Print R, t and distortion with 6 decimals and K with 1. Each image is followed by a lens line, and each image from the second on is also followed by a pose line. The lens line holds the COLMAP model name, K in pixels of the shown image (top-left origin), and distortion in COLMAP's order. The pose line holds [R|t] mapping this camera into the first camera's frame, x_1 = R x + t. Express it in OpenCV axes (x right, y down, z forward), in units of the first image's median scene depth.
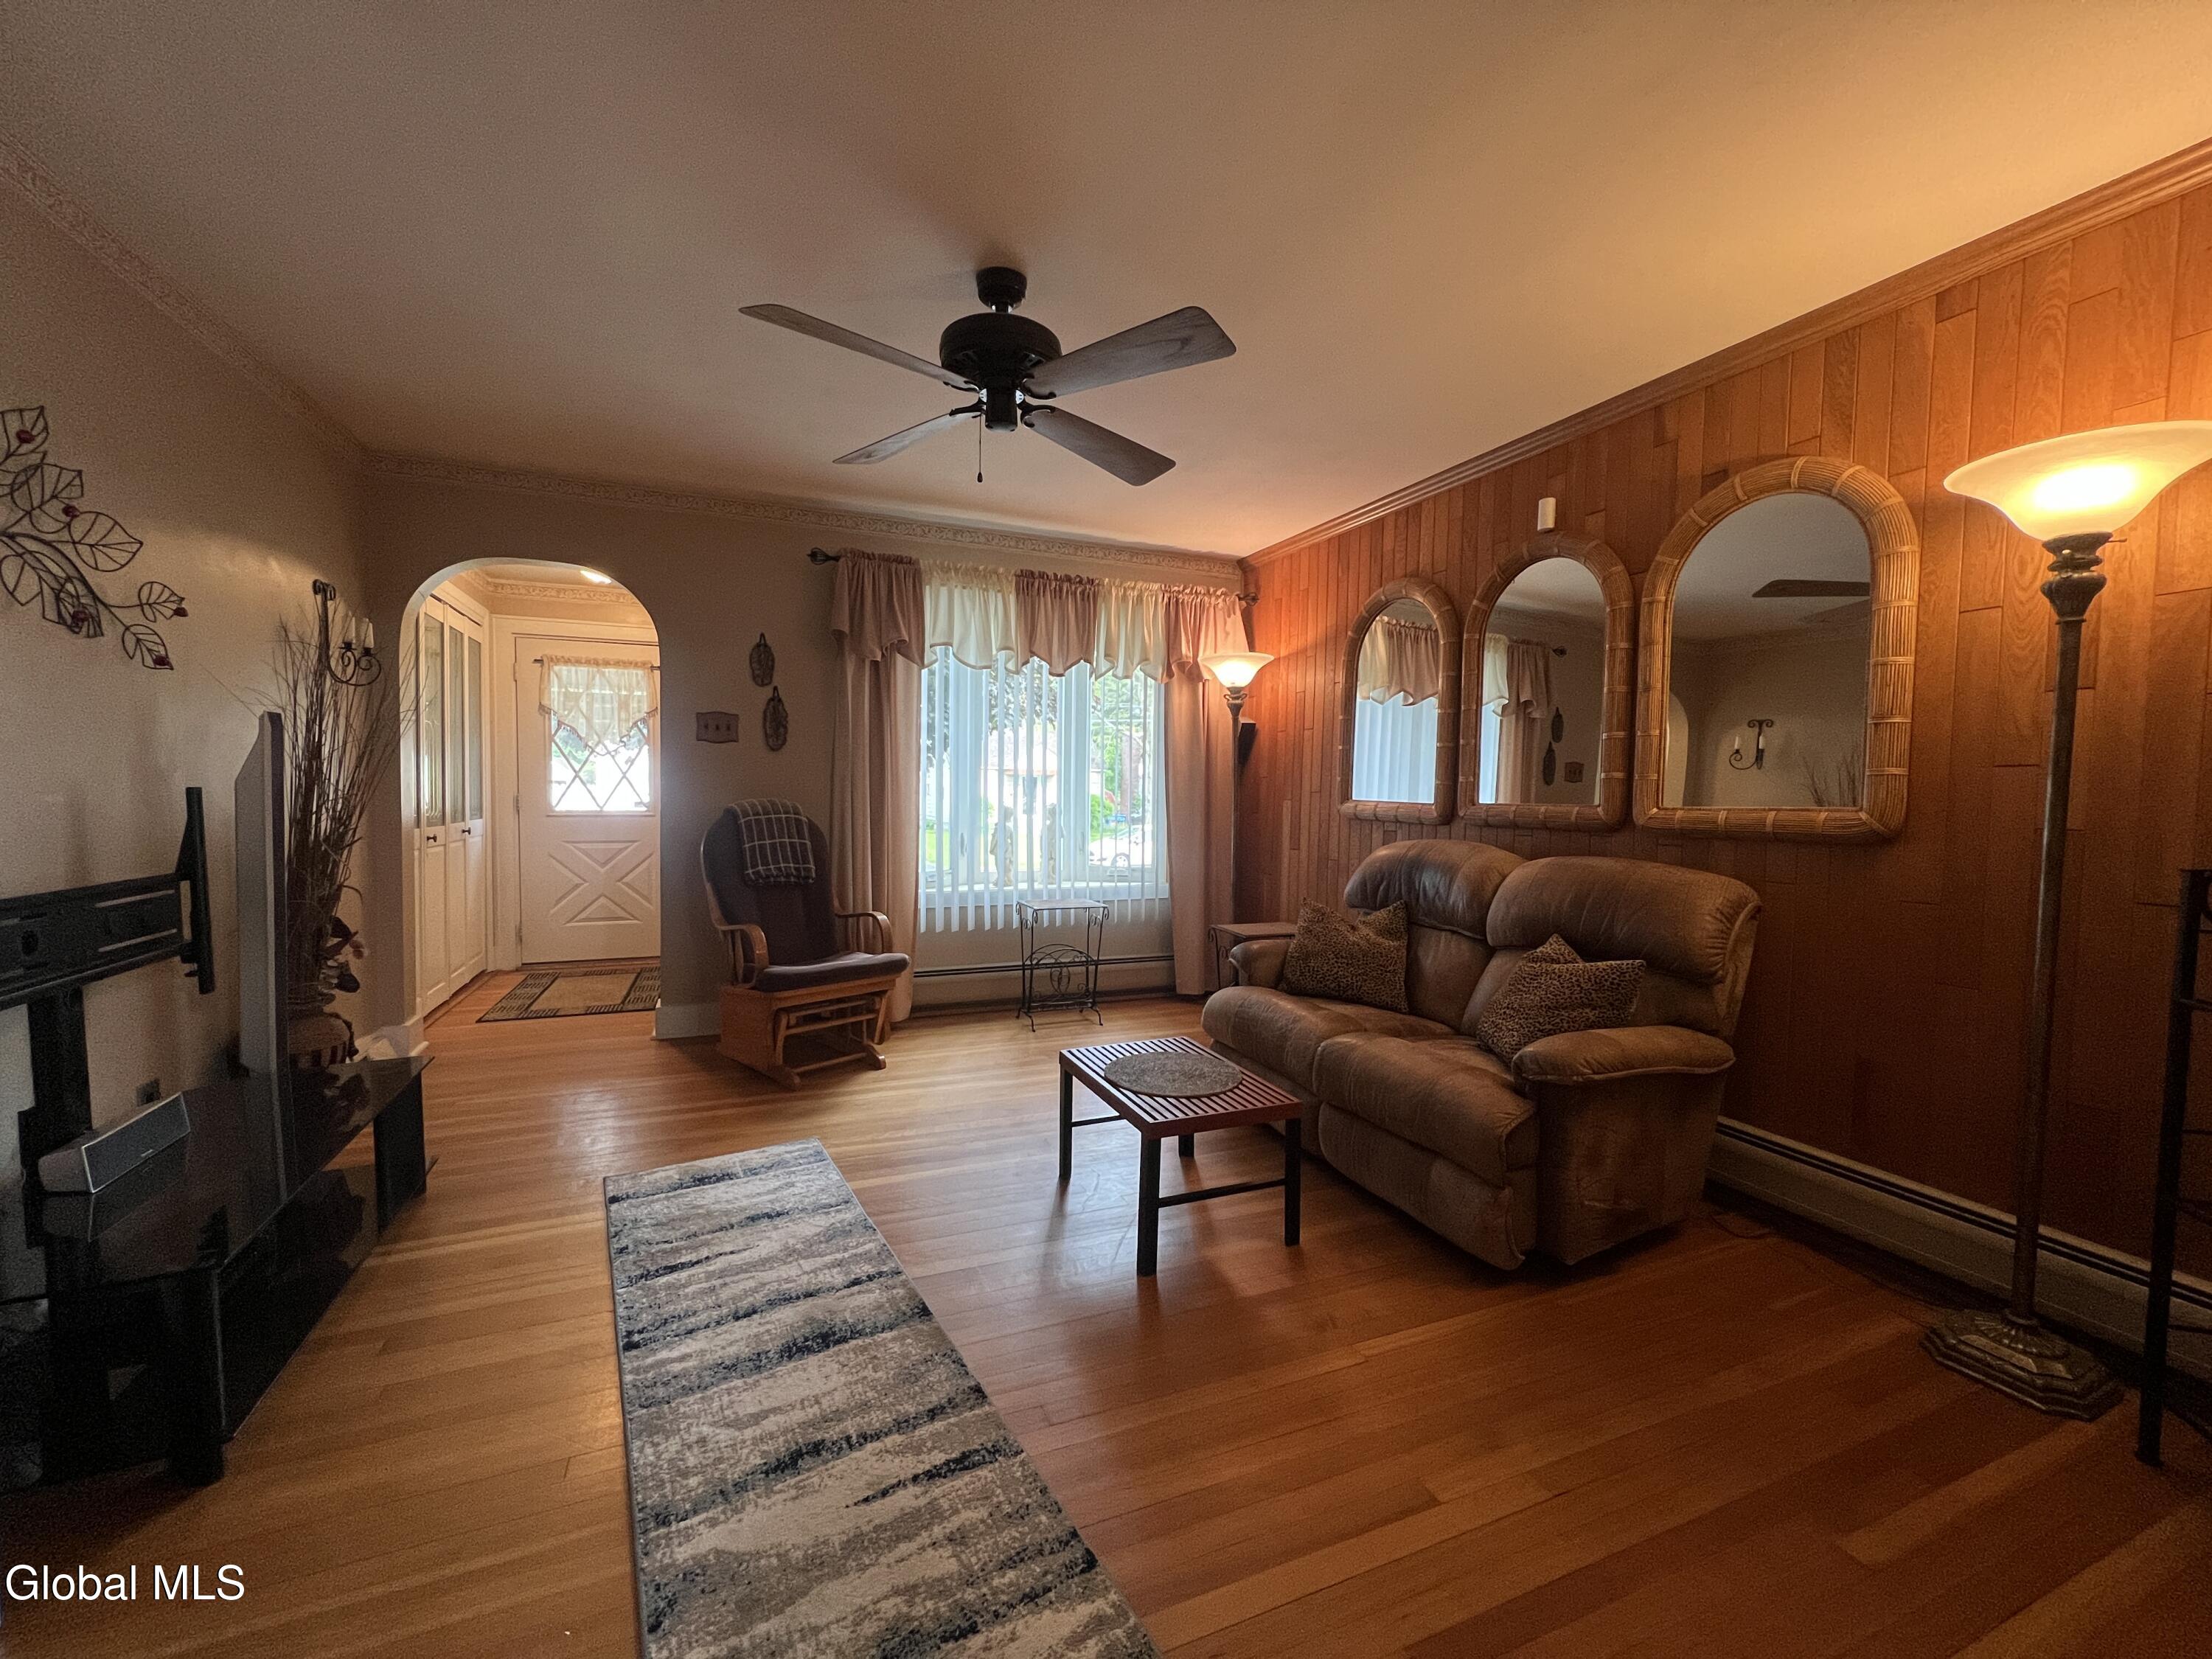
lens RADIAL K [[891.1, 0, 1105.2], [0, 891.1, 834.4], [0, 0, 1]] dist [-0.000191, 0.000006]
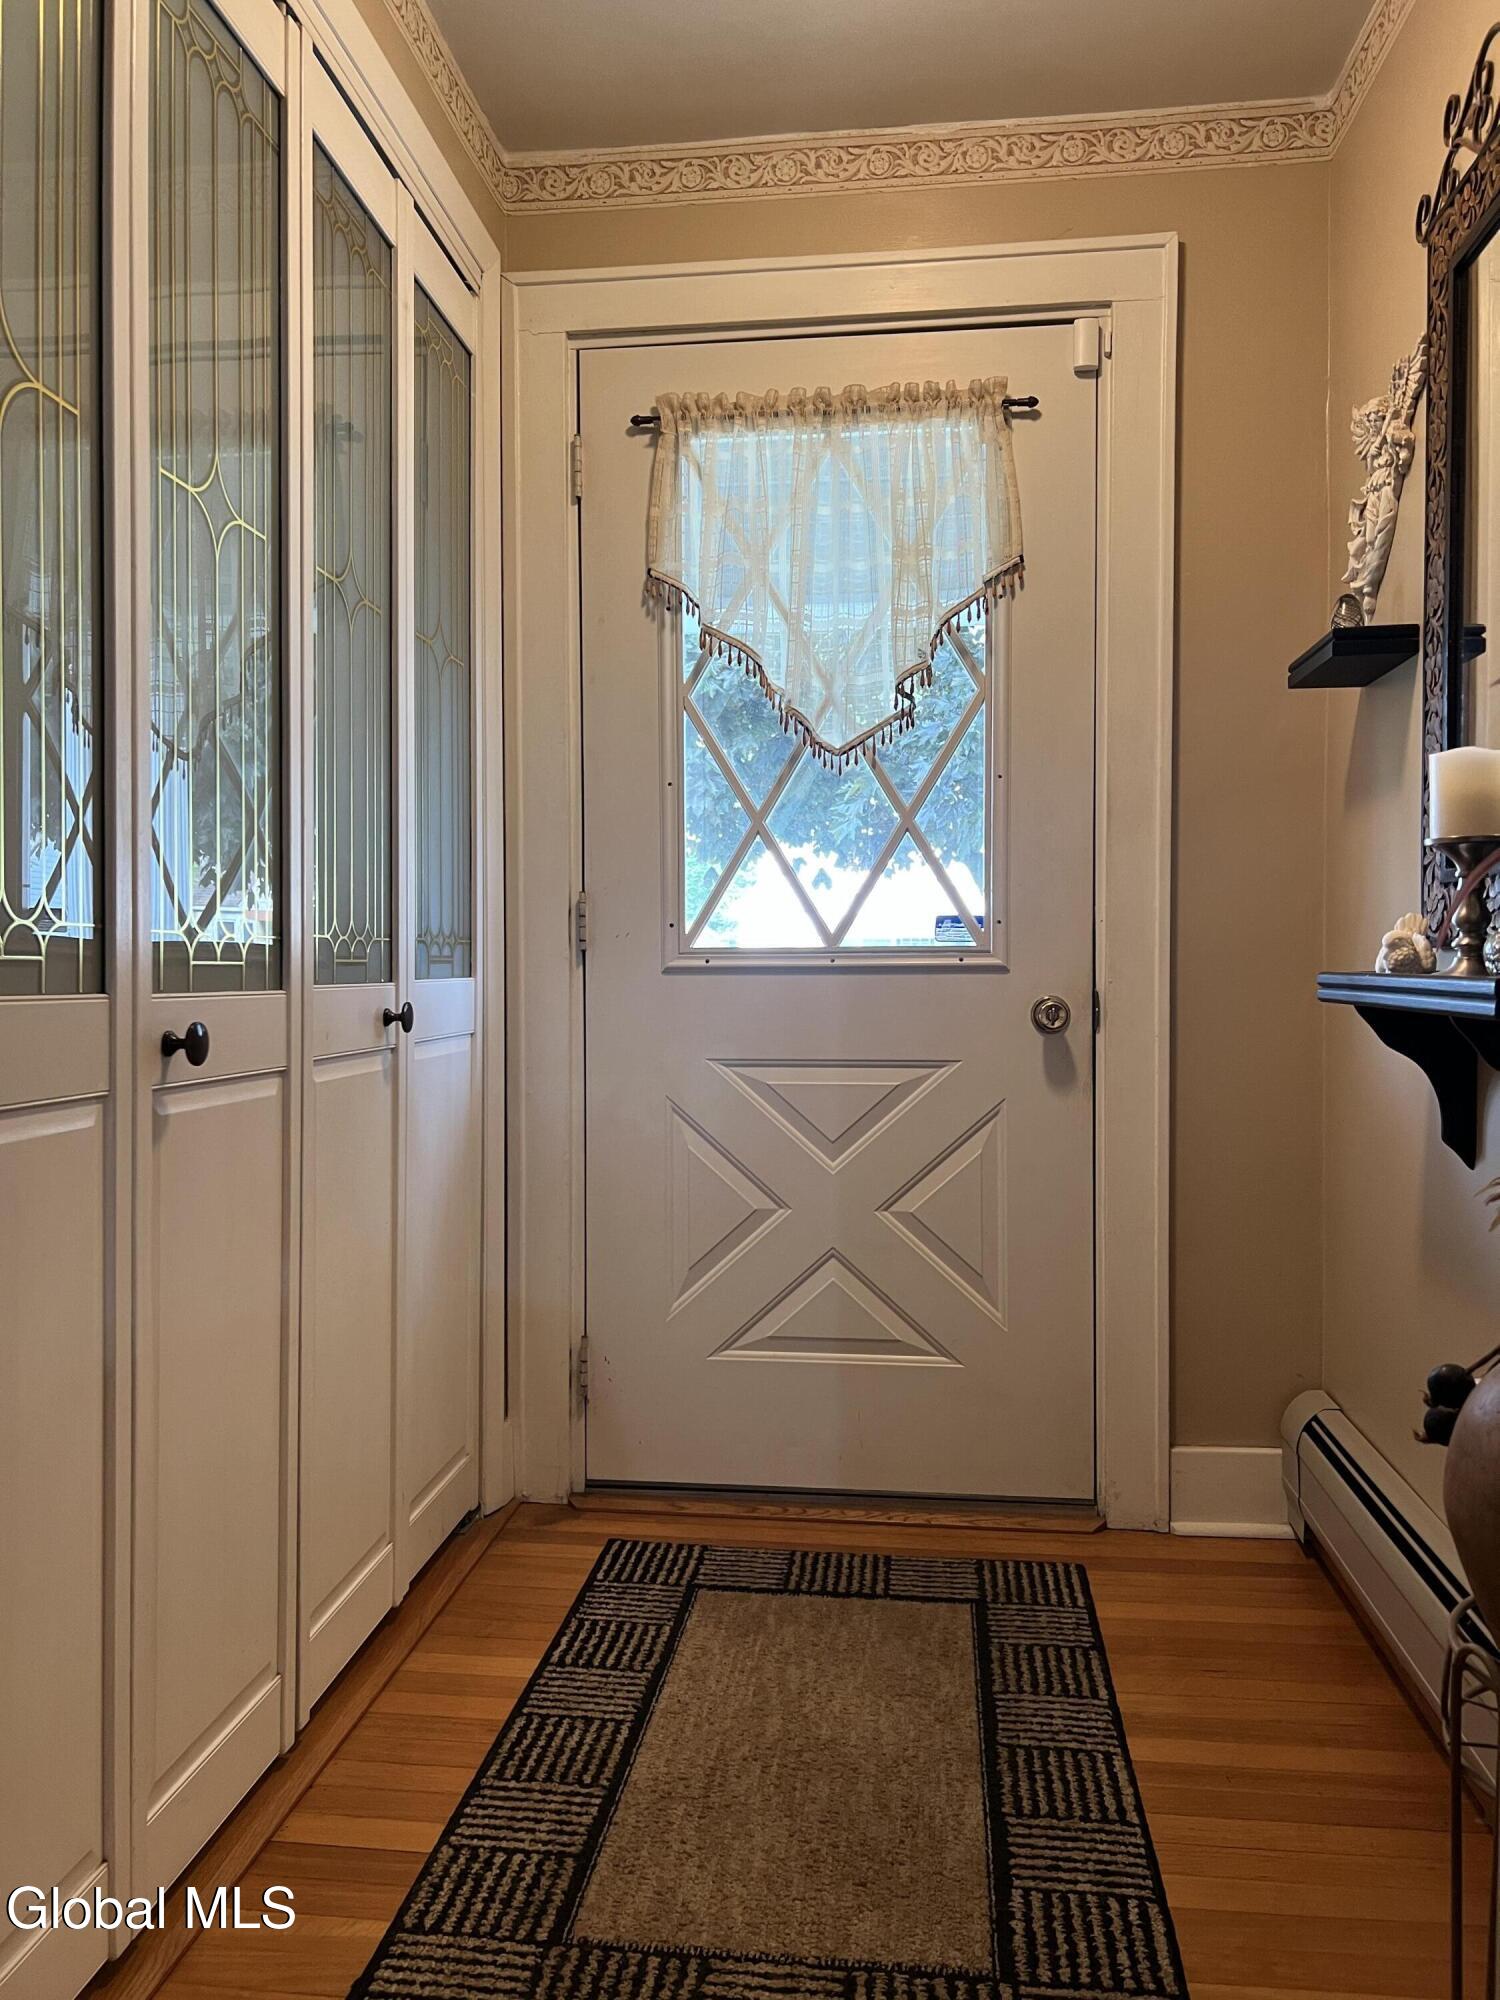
lens RADIAL K [[1490.2, 0, 748.3], [0, 1490.2, 991.4], [0, 0, 1]] dist [0.005220, 0.001317]
pose [[0.866566, -0.007612, -0.499004, -0.368394], [-0.009571, 0.999446, -0.031866, 0.001125], [0.498970, 0.032390, 0.866014, 0.604902]]
